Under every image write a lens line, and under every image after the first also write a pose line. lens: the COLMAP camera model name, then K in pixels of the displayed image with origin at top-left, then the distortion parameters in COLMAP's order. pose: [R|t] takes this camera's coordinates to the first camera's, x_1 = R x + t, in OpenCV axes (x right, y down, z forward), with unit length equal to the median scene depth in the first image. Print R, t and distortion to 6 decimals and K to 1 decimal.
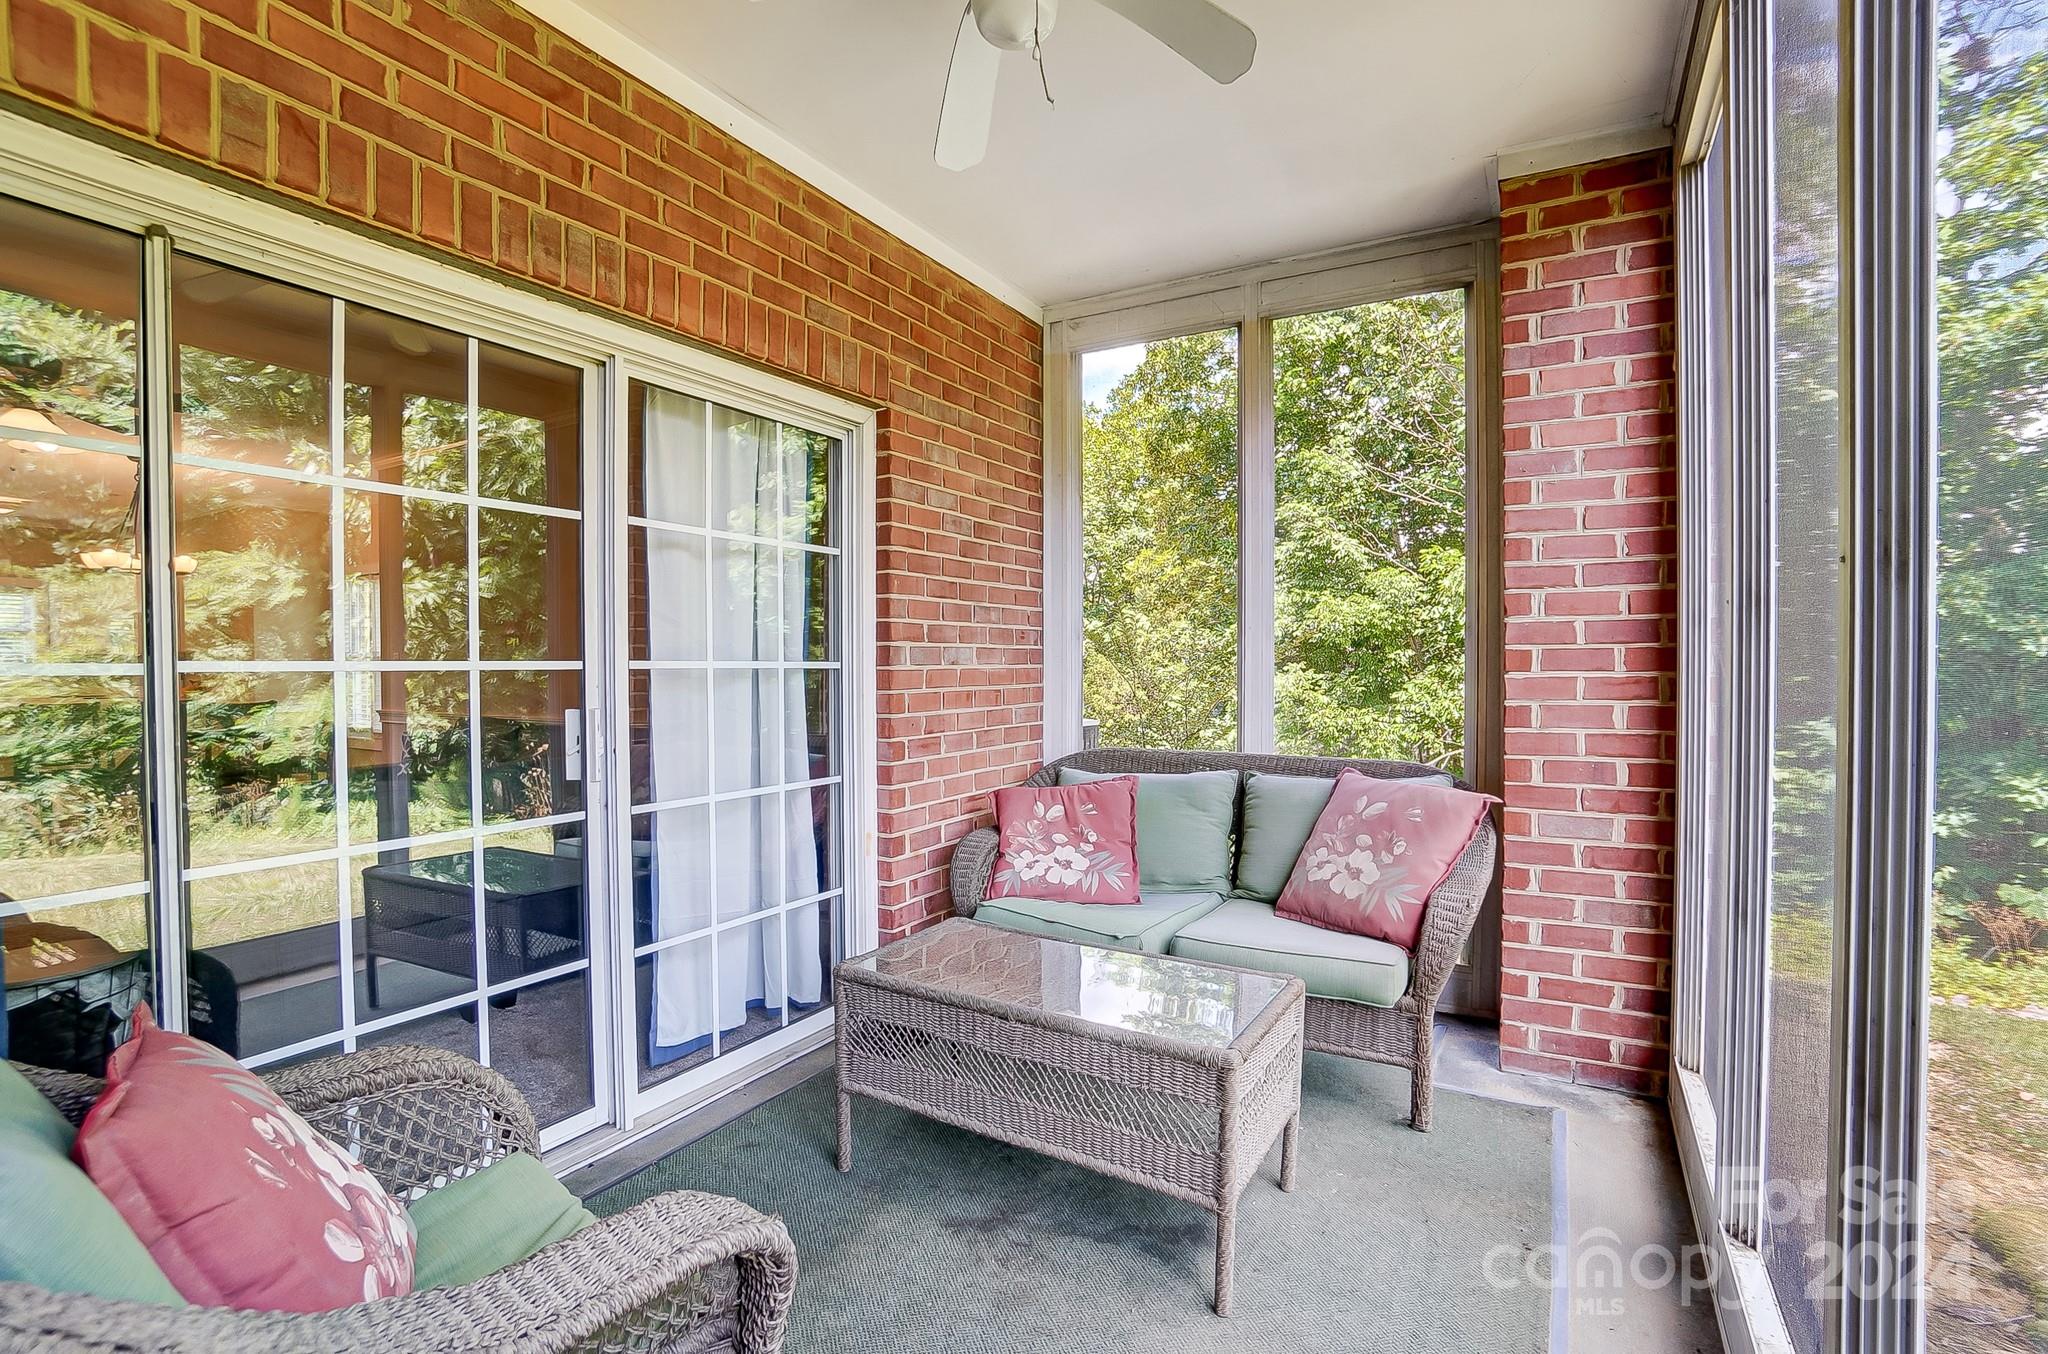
lens RADIAL K [[949.6, 0, 1024.0], [0, 949.6, 677.0], [0, 0, 1]] dist [-0.026785, 0.000457]
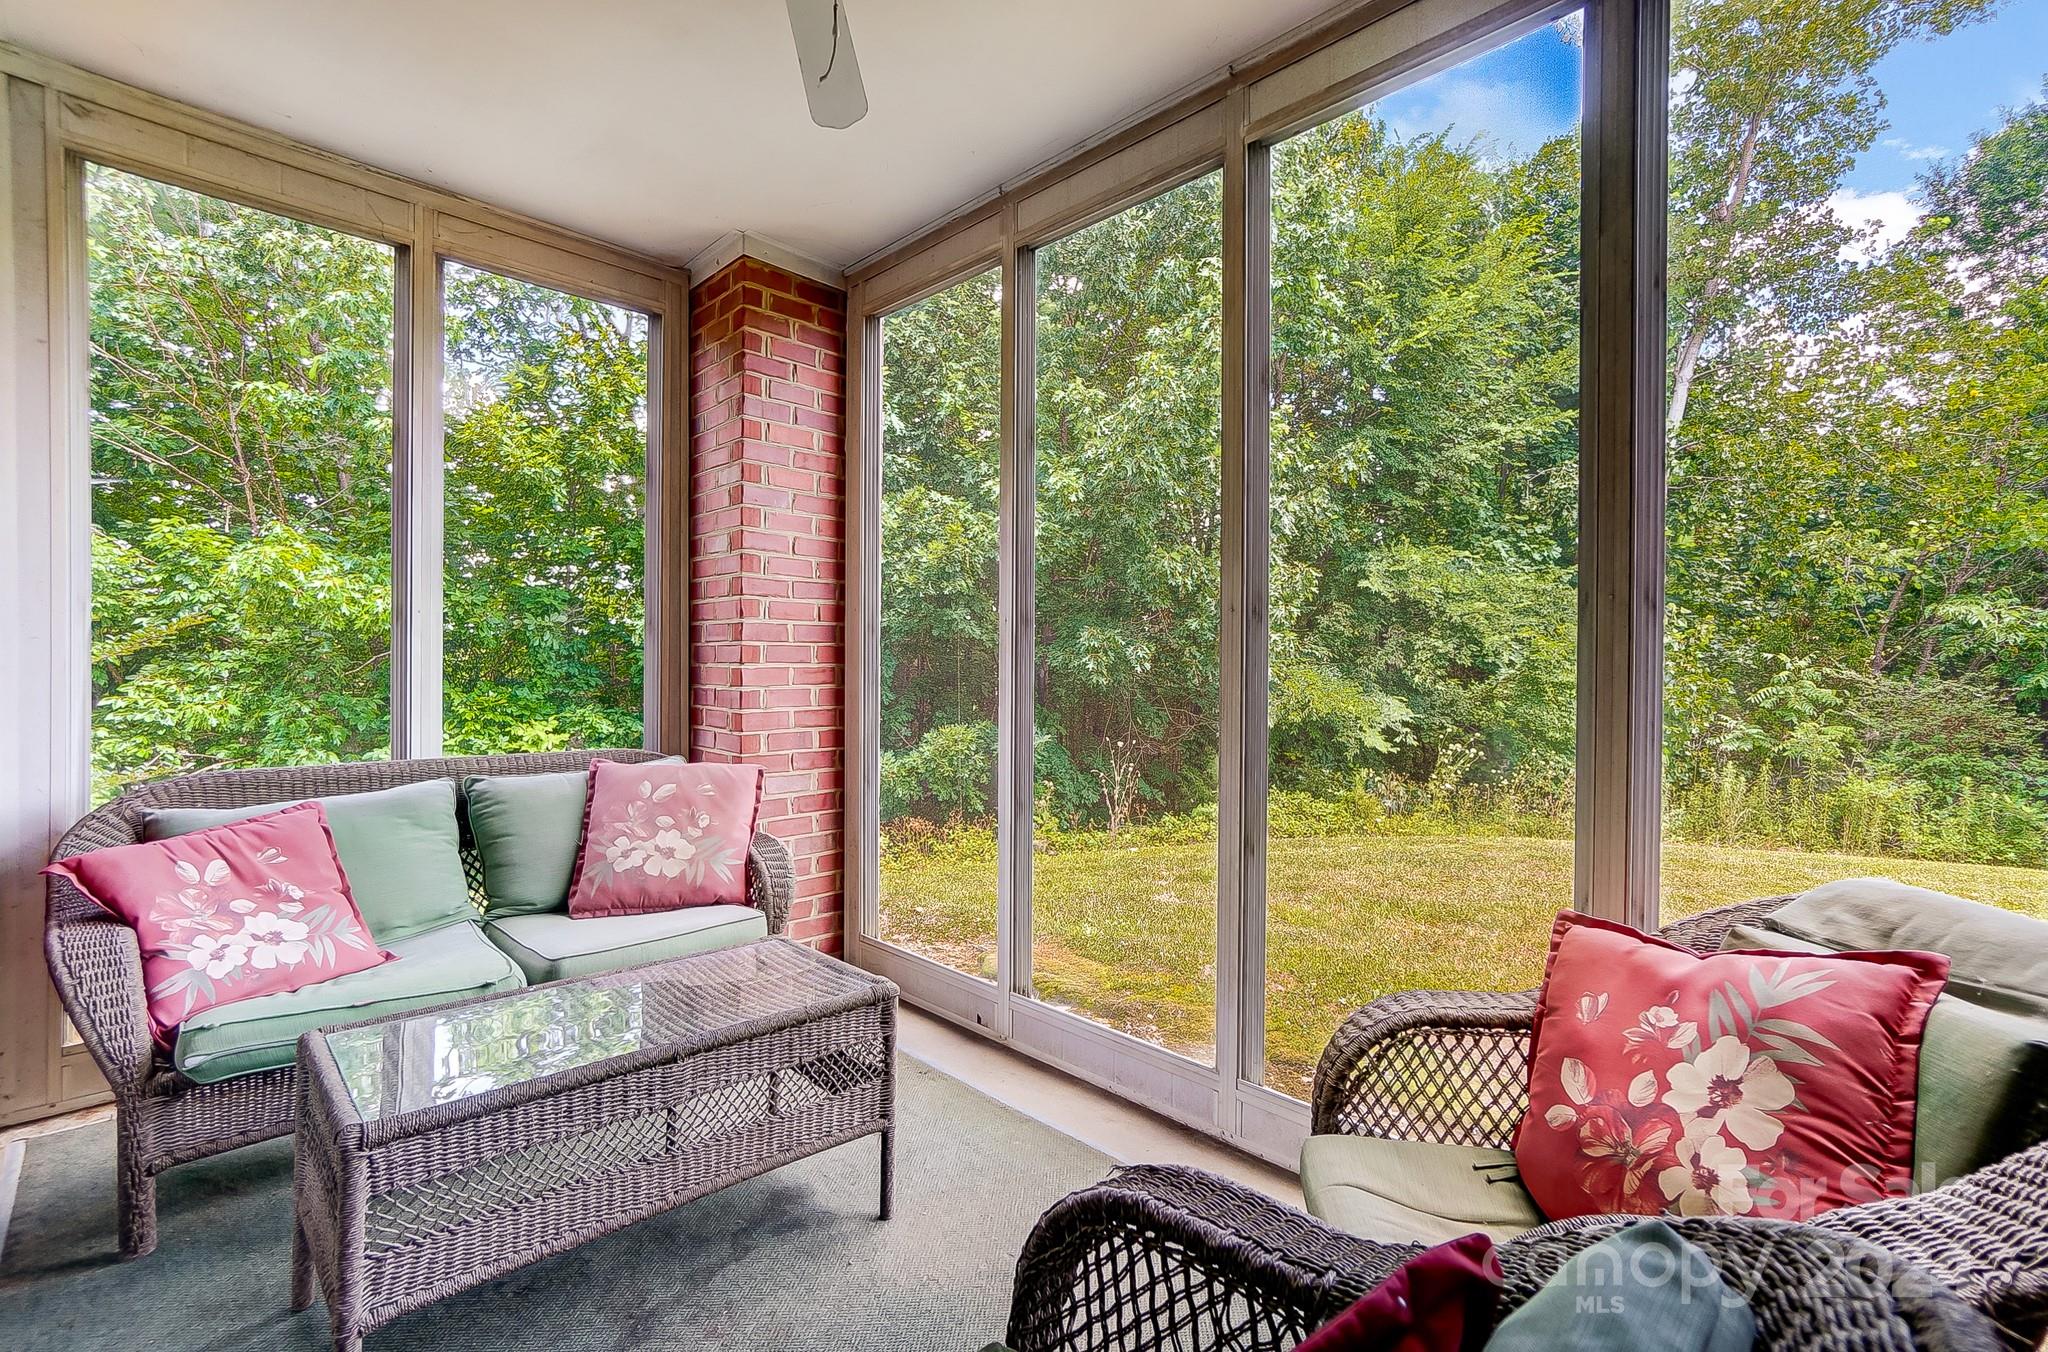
lens RADIAL K [[913.9, 0, 1024.0], [0, 913.9, 676.0], [0, 0, 1]] dist [0.001085, -0.000276]
pose [[0.259294, -0.002922, 0.965794, -0.540247], [0.007665, 0.999970, 0.000967, 0.012687], [-0.965768, 0.007152, 0.259309, 0.356723]]
